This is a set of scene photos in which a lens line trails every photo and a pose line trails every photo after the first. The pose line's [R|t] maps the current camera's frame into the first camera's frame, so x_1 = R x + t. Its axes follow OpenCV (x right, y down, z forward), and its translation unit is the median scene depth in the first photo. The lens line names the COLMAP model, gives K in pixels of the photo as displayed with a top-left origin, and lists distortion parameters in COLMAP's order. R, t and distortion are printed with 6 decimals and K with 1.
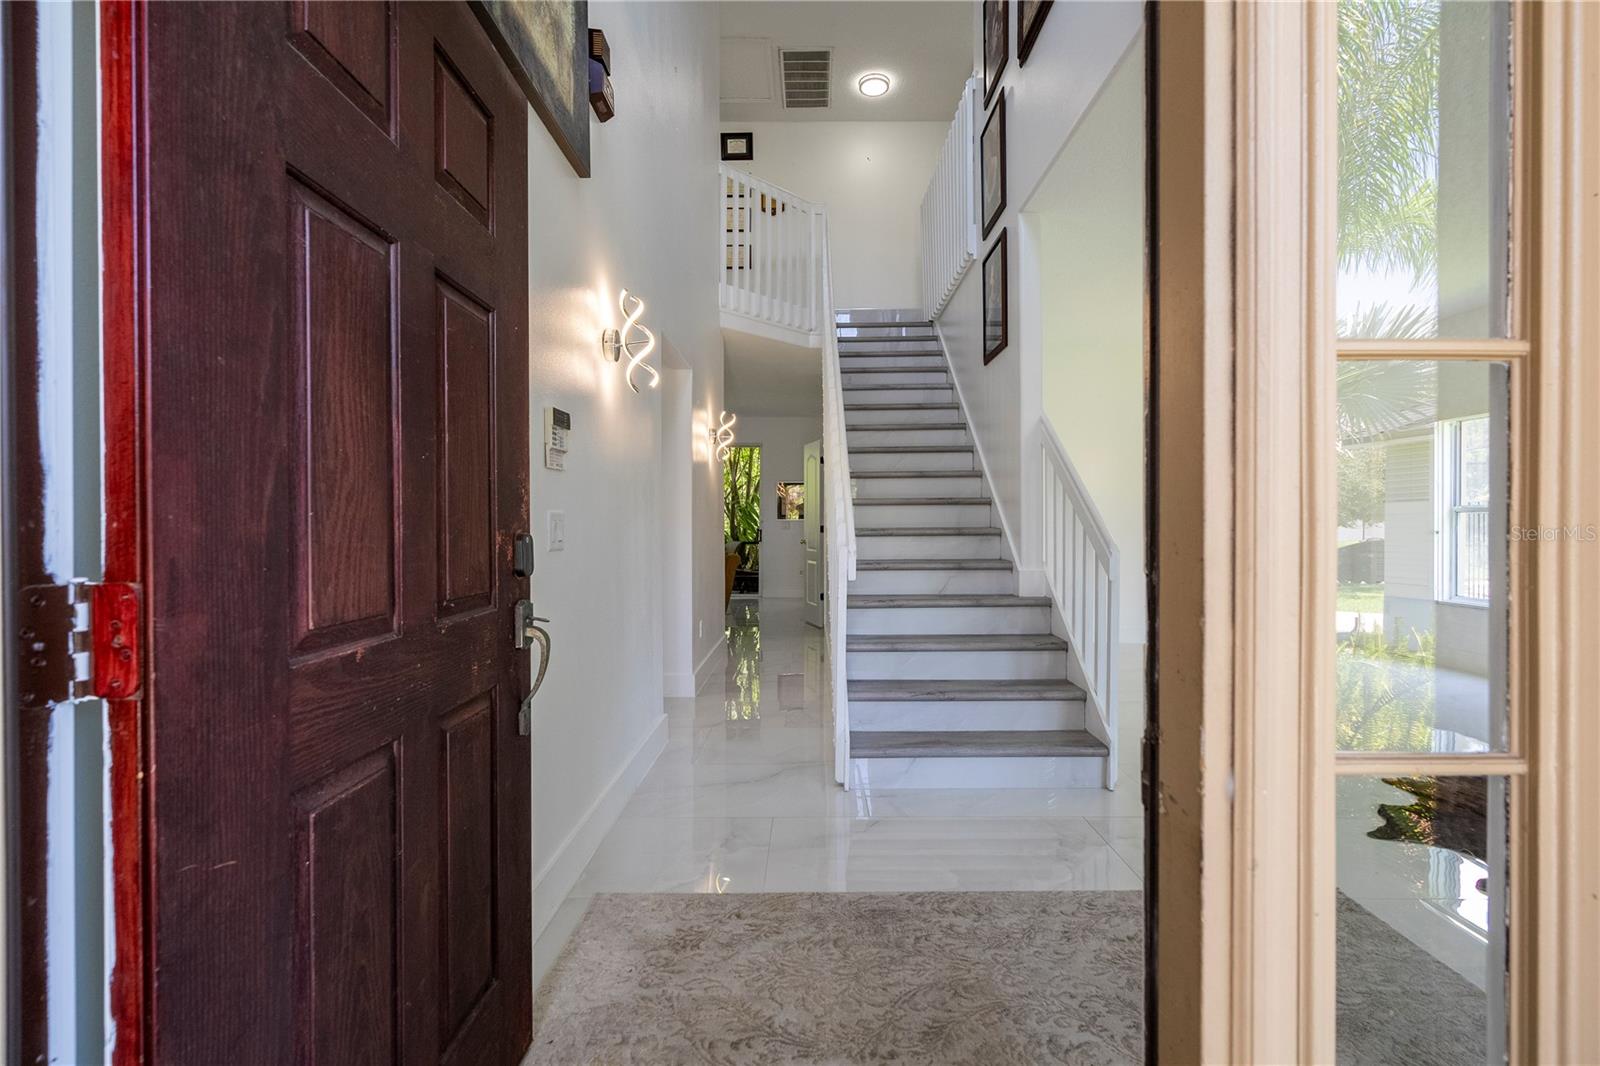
lens RADIAL K [[722.2, 0, 814.2], [0, 722.2, 525.5], [0, 0, 1]] dist [-0.007432, 0.006424]
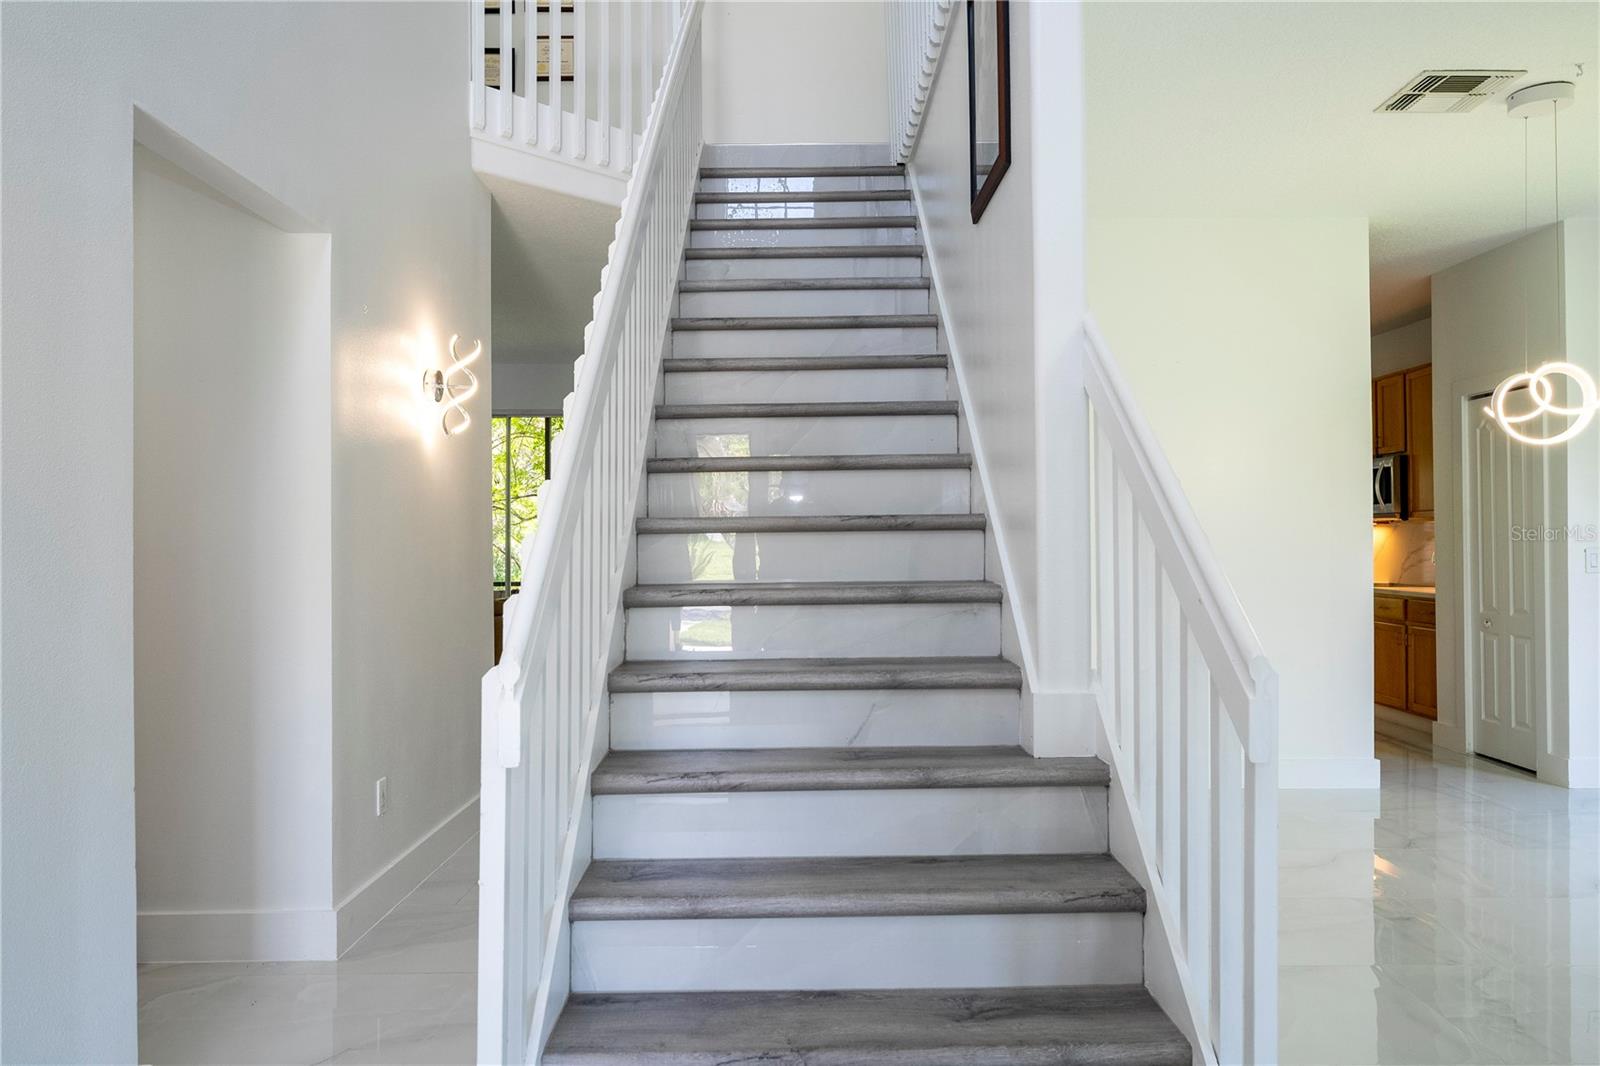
lens RADIAL K [[1121.4, 0, 800.0], [0, 1121.4, 533.0], [0, 0, 1]] dist [-0.002612, 0.002400]
pose [[0.999988, -0.003952, 0.002914, 0.145511], [0.003989, 0.999909, -0.012892, -0.020805], [-0.002863, 0.012904, 0.999913, 0.349133]]
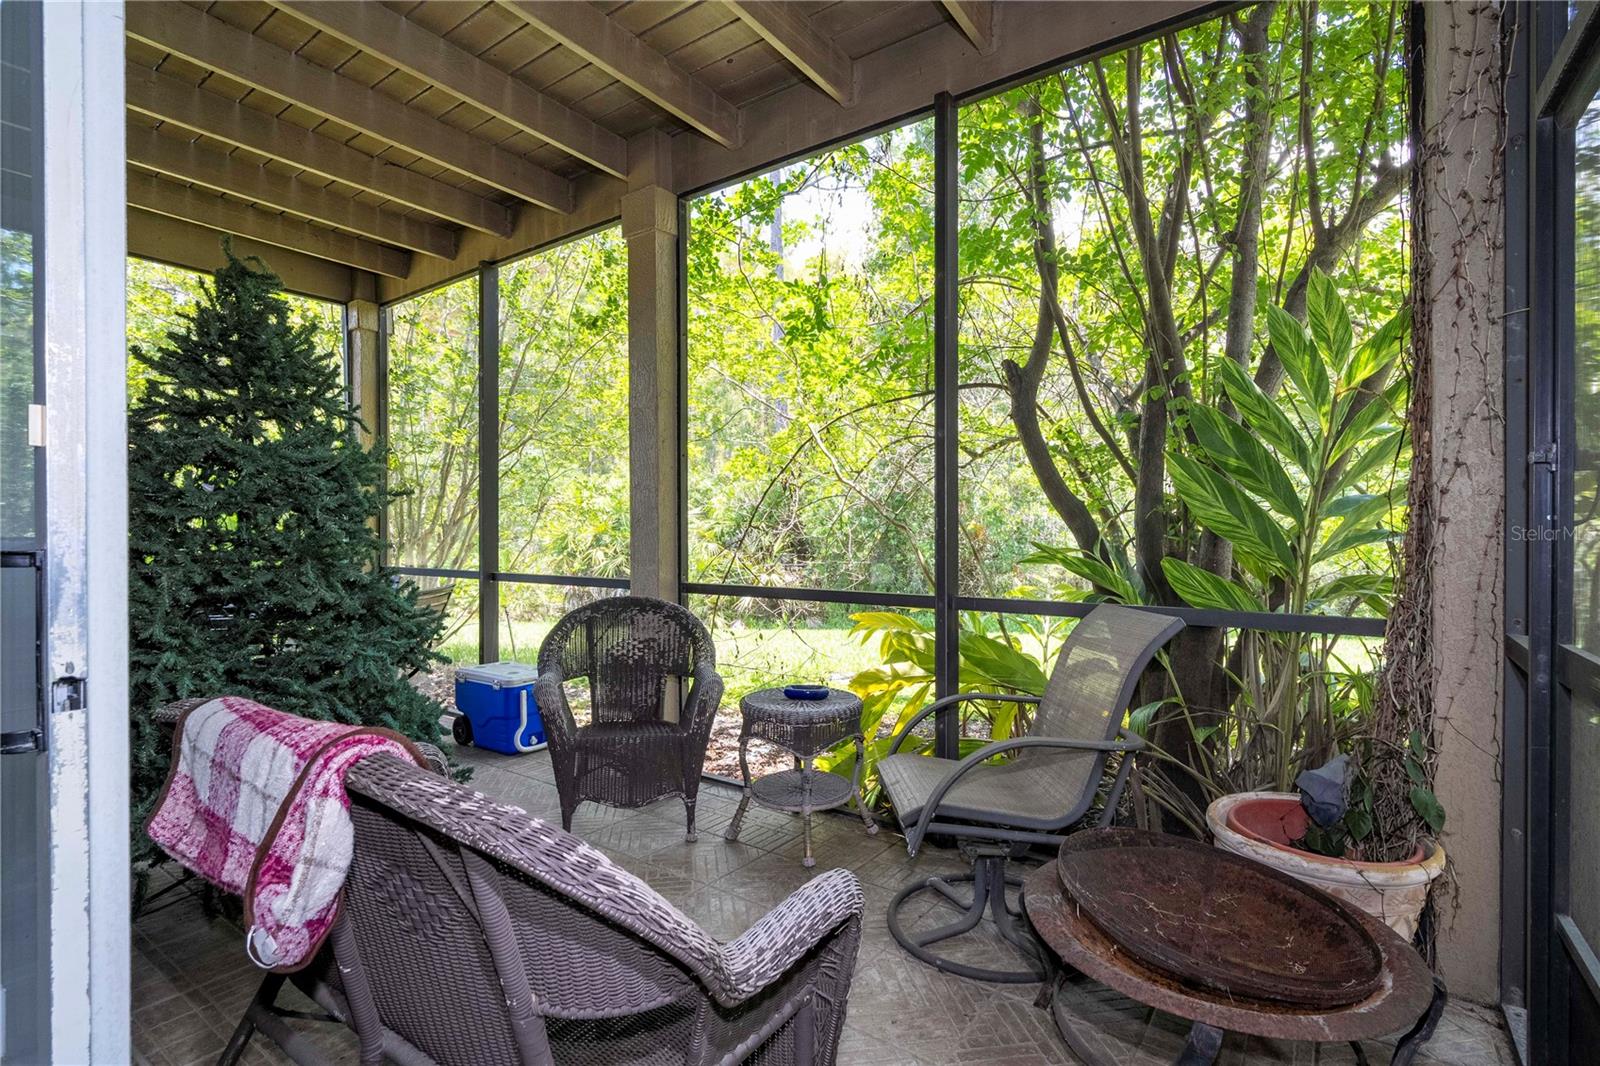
lens RADIAL K [[745.4, 0, 800.0], [0, 745.4, 533.0], [0, 0, 1]] dist [0.001787, 0.000137]
pose [[0.811579, 0.002839, -0.584236, -0.271408], [-0.002199, 0.999996, 0.001804, 0.020334], [0.584239, -0.000180, 0.811582, 3.006354]]
